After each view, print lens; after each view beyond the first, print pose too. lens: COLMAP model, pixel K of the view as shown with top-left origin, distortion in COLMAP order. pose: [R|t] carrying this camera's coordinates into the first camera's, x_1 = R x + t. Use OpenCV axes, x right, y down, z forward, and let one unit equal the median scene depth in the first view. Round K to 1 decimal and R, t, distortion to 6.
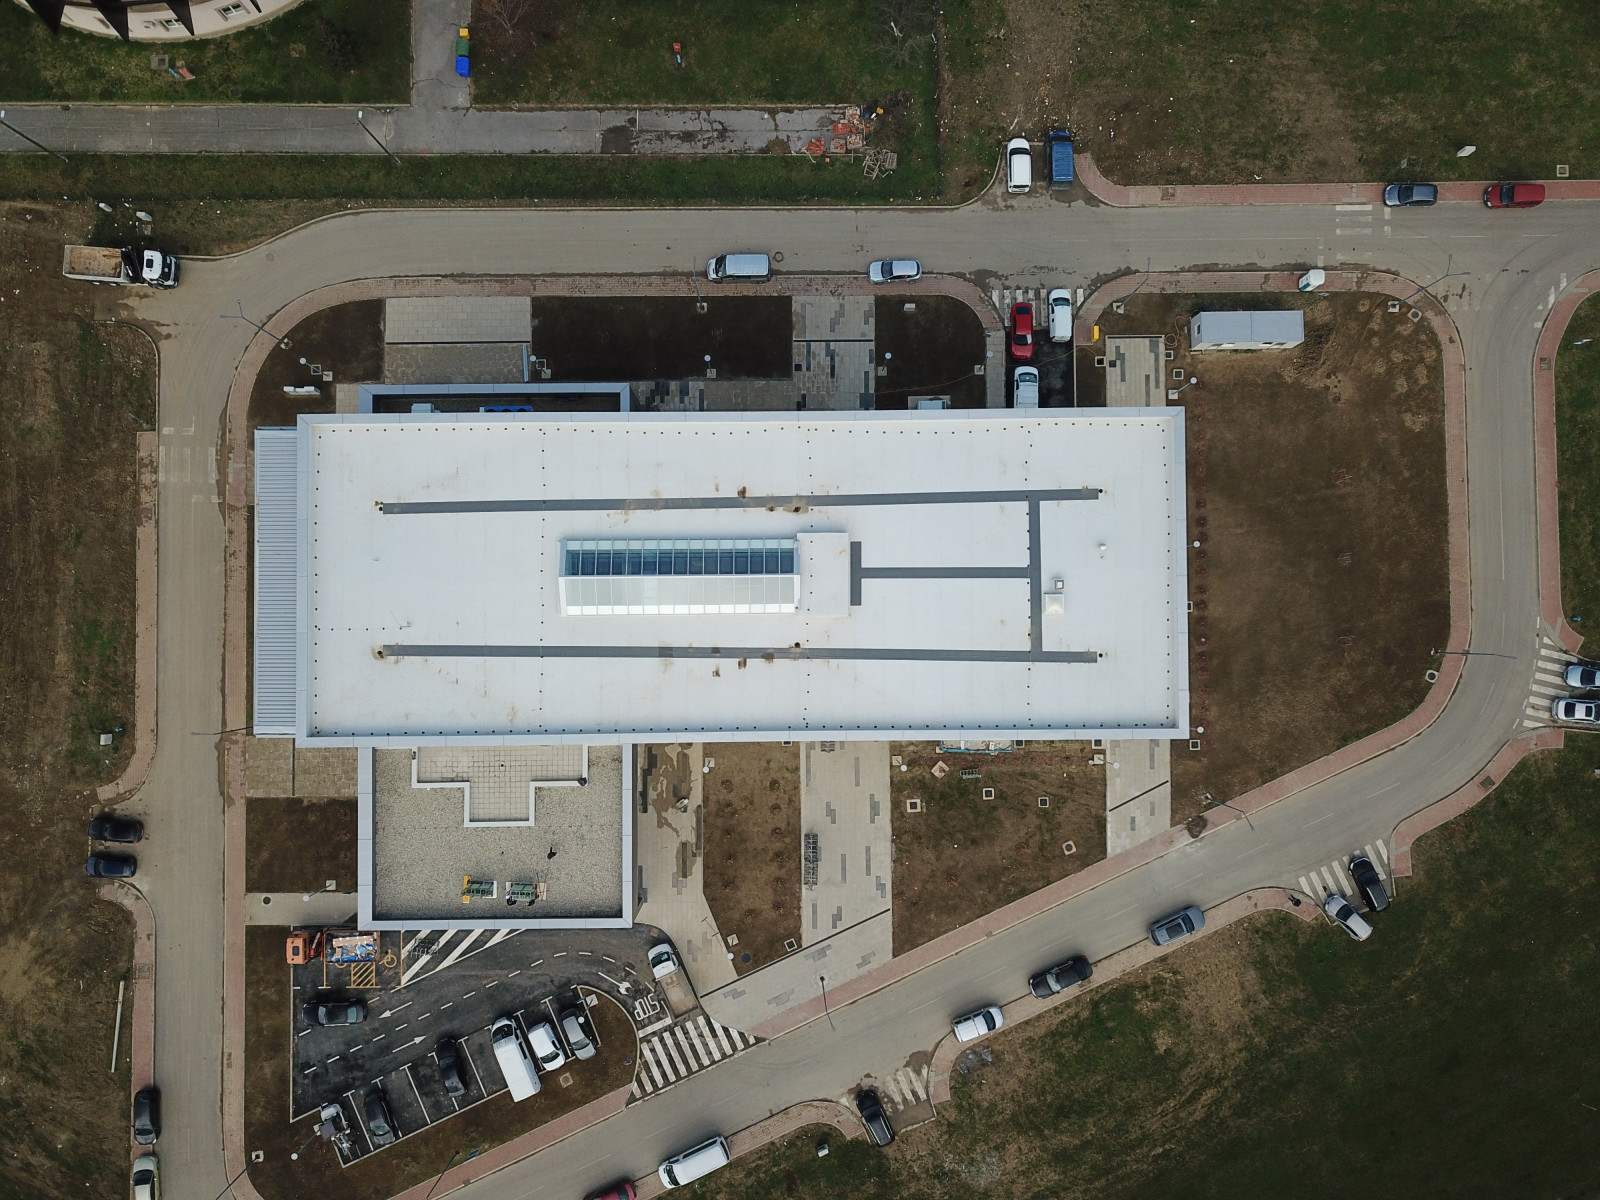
lens RADIAL K [[1219.3, 0, 788.4], [0, 1219.3, 608.3], [0, 0, 1]] dist [0.016351, -0.025272]
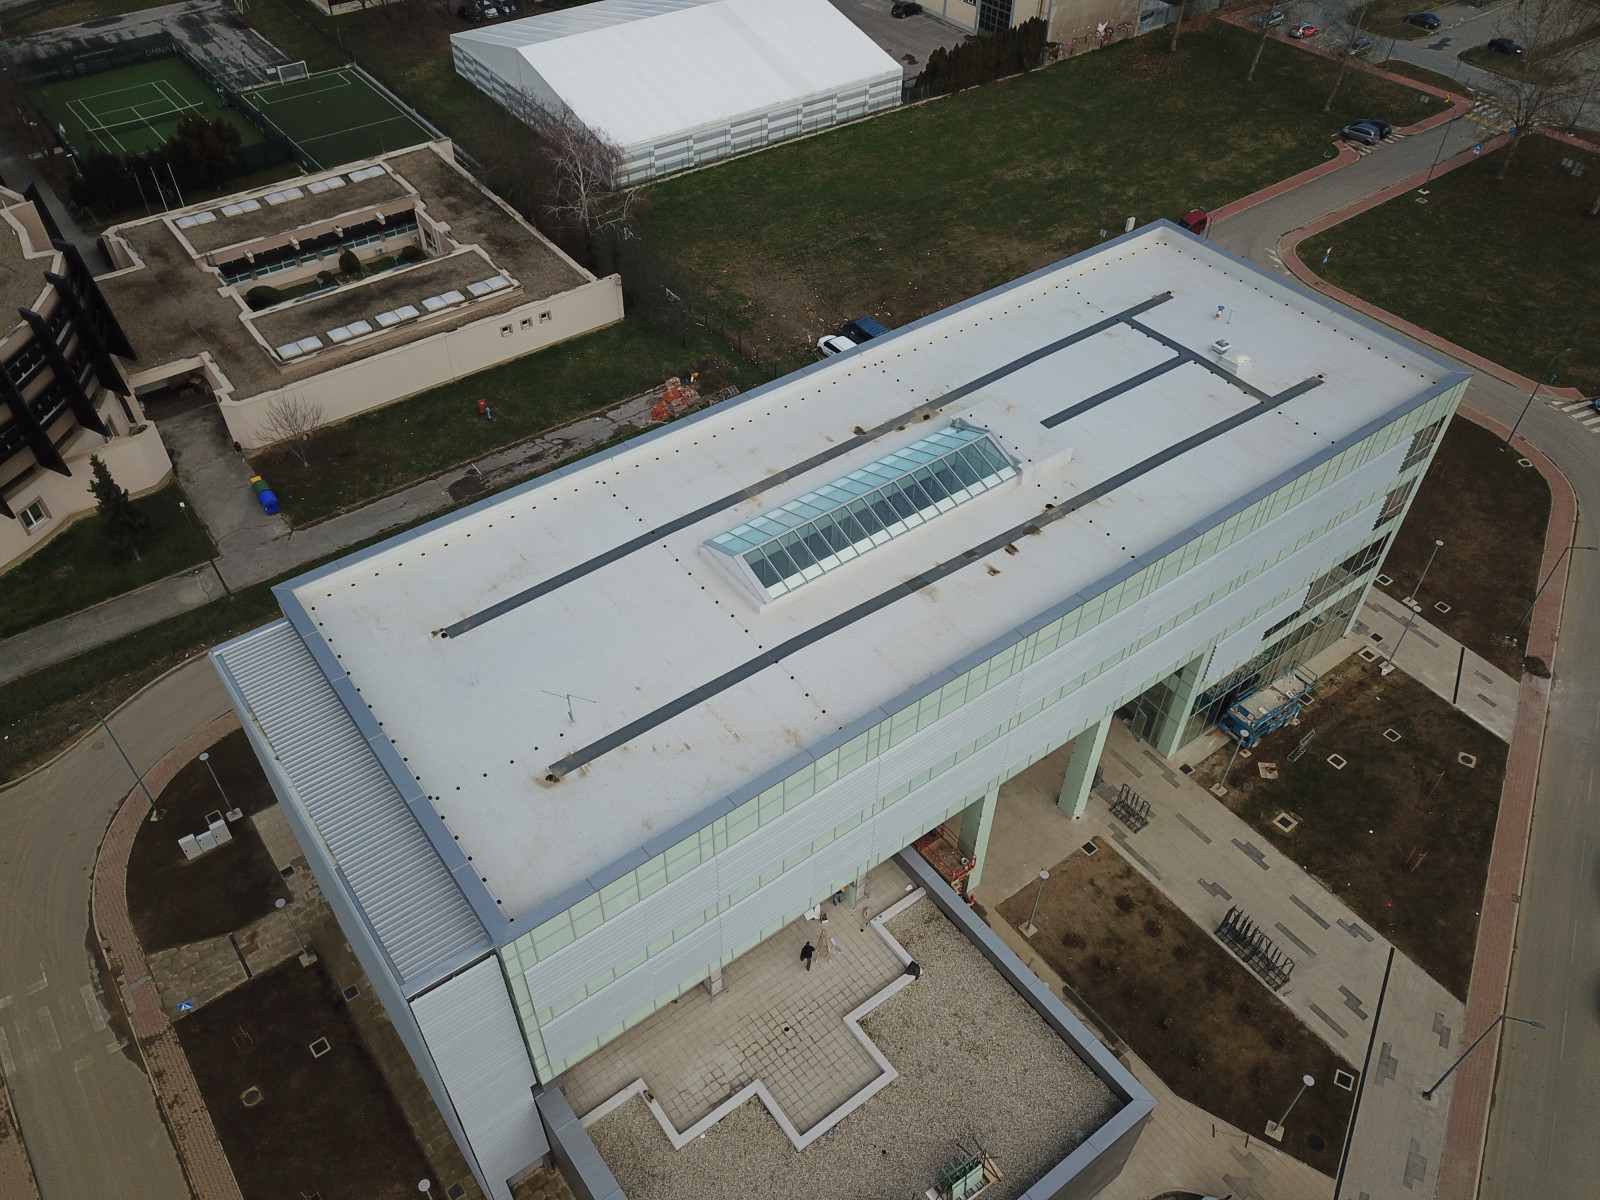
lens RADIAL K [[1219.3, 0, 789.5], [0, 1219.3, 605.0], [0, 0, 1]] dist [0.016351, -0.025272]
pose [[0.808270, -0.413444, 0.419242, -0.364649], [0.588526, 0.589467, -0.553322, 0.306774], [-0.018361, 0.693969, 0.719771, 0.417164]]
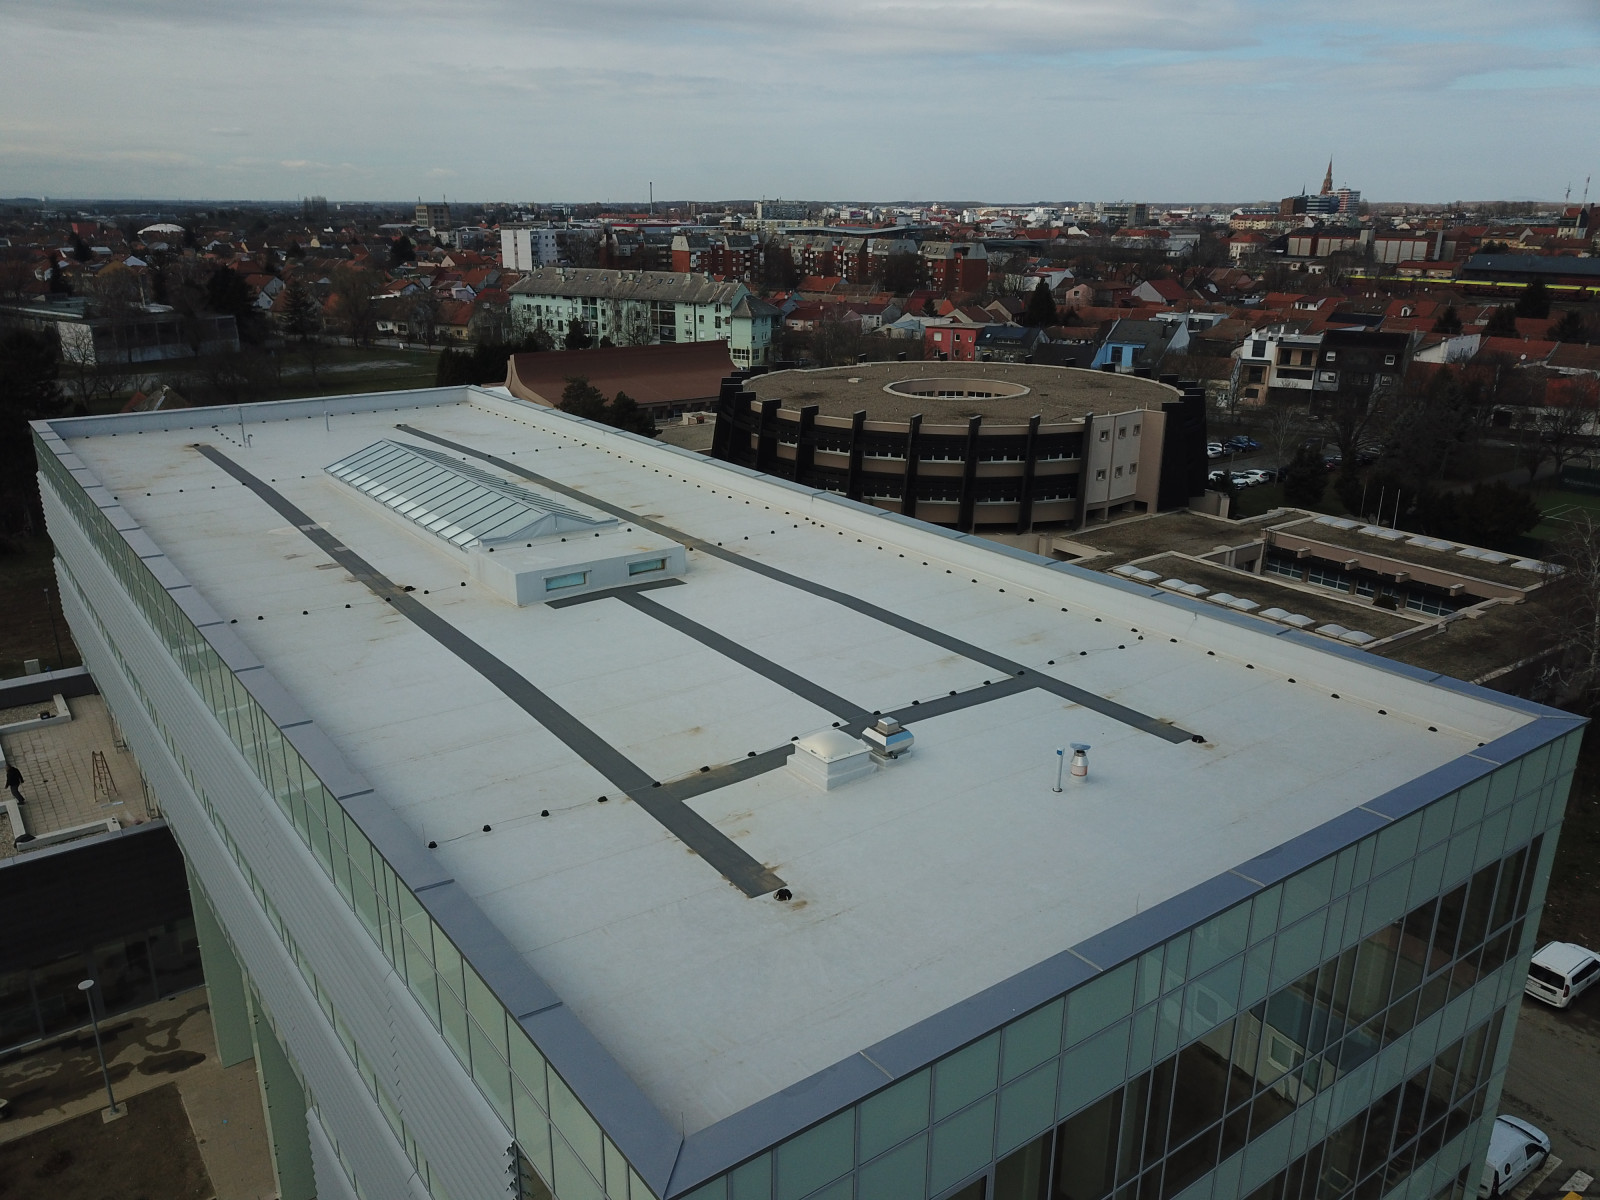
lens RADIAL K [[1219.3, 0, 797.4], [0, 1219.3, 599.0], [0, 0, 1]] dist [0.016351, -0.025272]
pose [[0.590693, 0.246669, -0.768268, 0.354986], [-0.806569, 0.207612, -0.553483, 0.133227], [0.022975, 0.946600, 0.321591, 0.696882]]
